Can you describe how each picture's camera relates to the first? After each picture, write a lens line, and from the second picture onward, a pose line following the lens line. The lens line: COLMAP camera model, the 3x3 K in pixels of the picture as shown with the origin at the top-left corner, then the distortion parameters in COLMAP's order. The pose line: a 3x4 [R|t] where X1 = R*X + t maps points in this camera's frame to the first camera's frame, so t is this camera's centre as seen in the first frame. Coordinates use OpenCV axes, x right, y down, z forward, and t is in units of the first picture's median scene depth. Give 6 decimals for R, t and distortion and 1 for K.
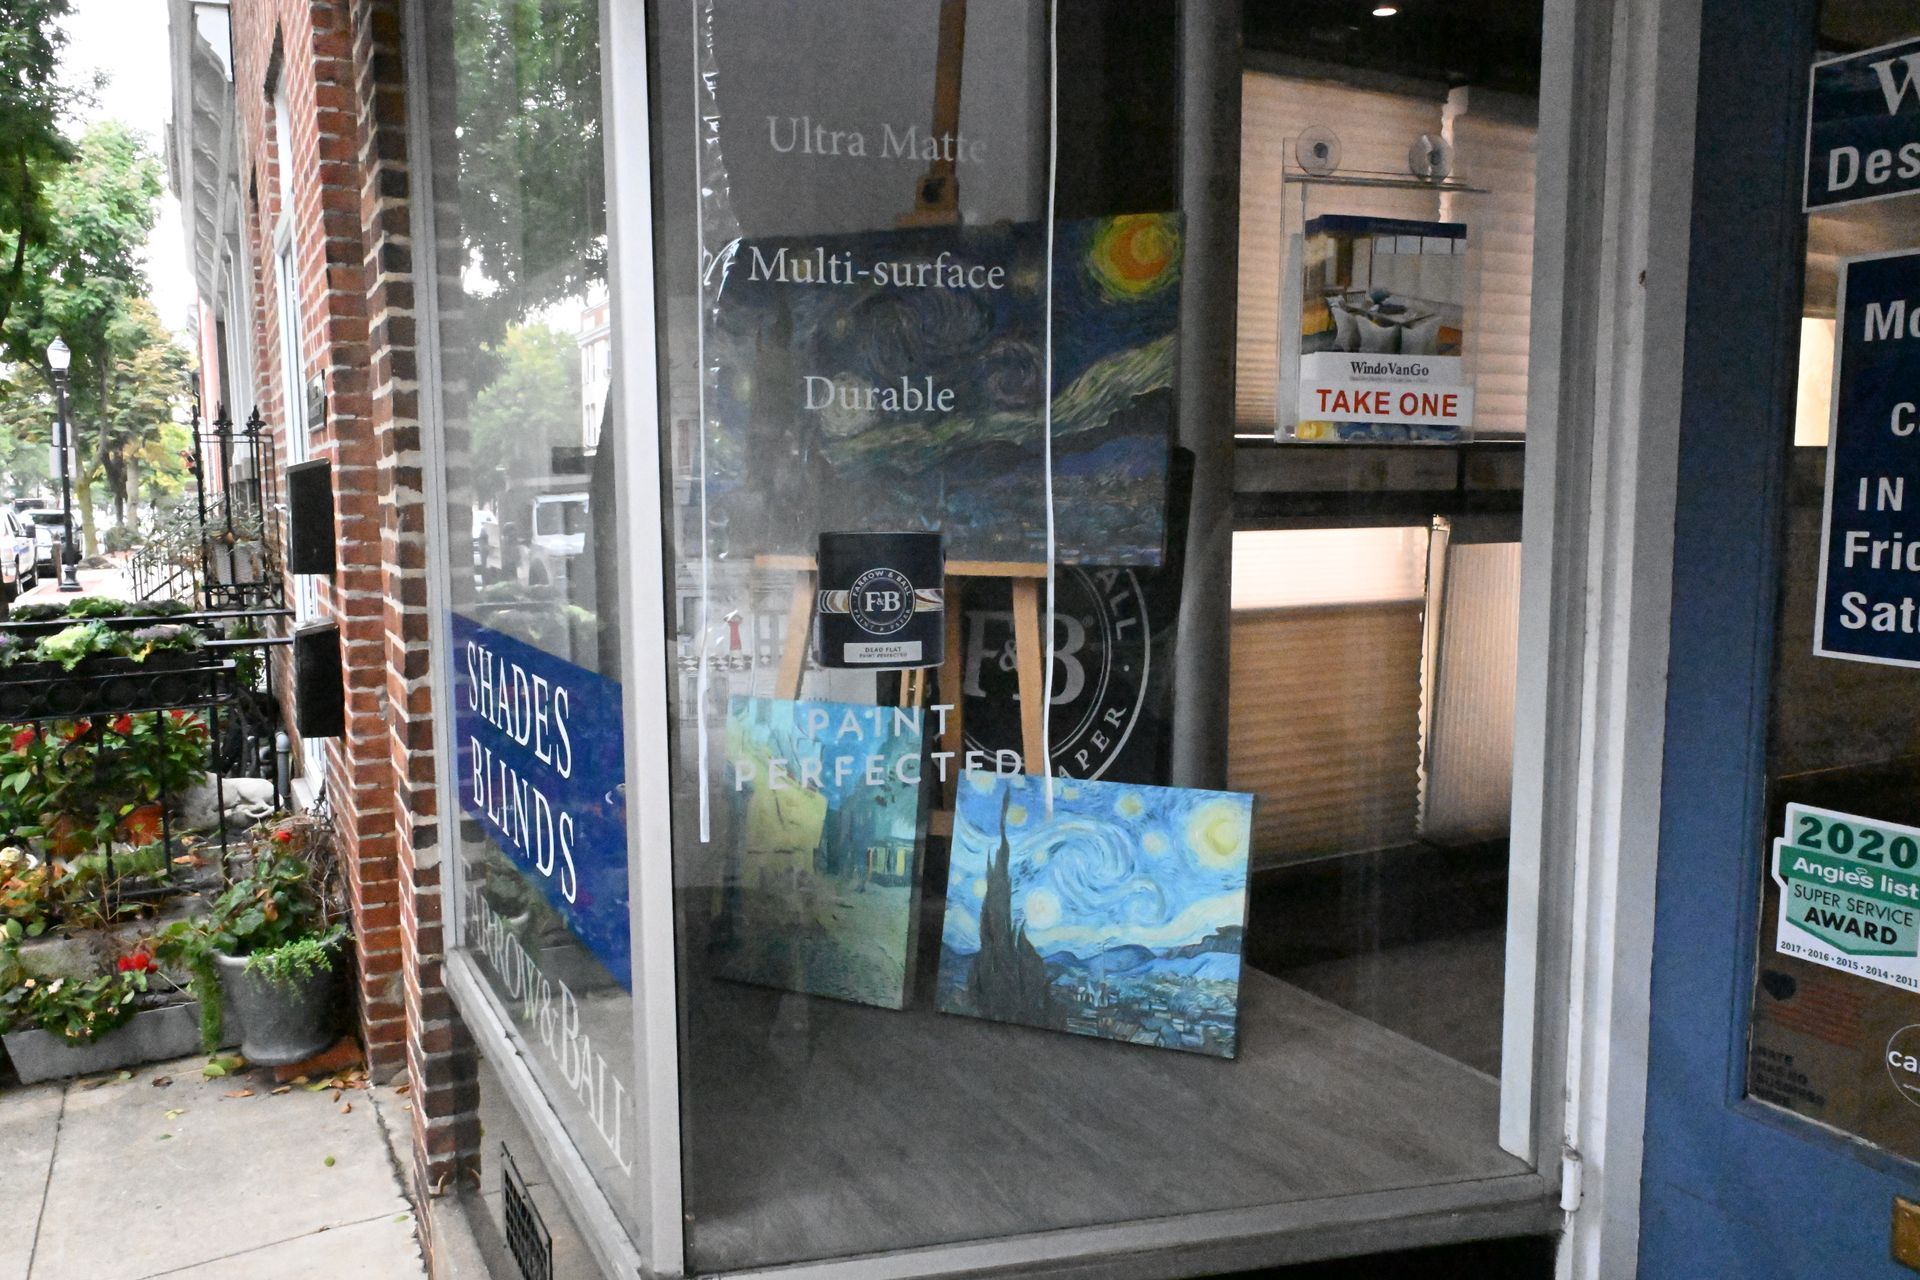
lens RADIAL K [[1443.2, 0, 969.2], [0, 1443.2, 652.6], [0, 0, 1]] dist [0.009196, -0.000834]
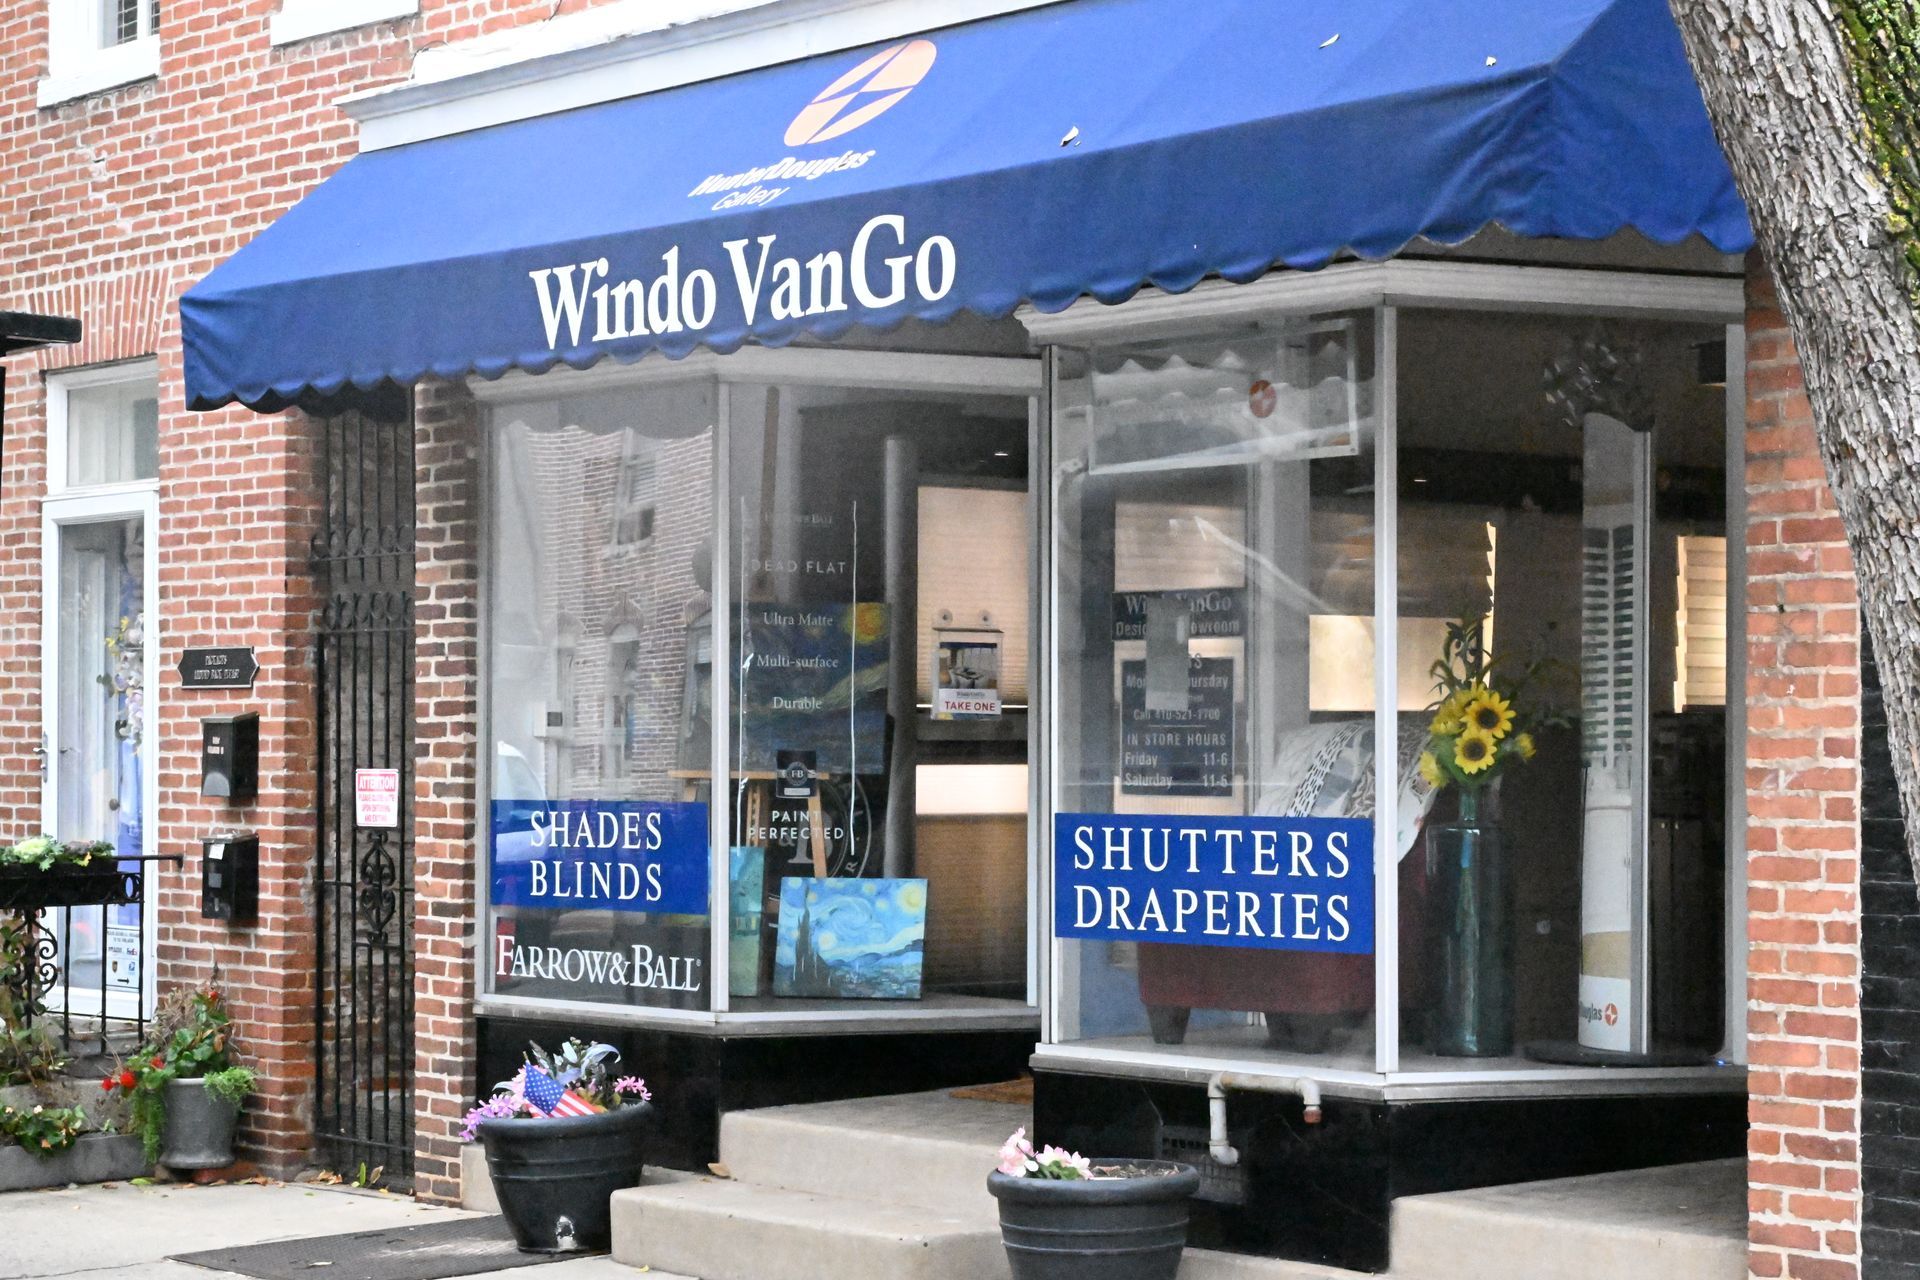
lens RADIAL K [[5872.0, 0, 960.0], [0, 5872.0, 641.2], [0, 0, 1]] dist [-0.061352, 0.000000]
pose [[0.982535, 0.010296, 0.185791, -1.297218], [0.014356, 0.991297, -0.130858, 0.837458], [-0.185521, 0.131240, 0.973837, -7.097048]]
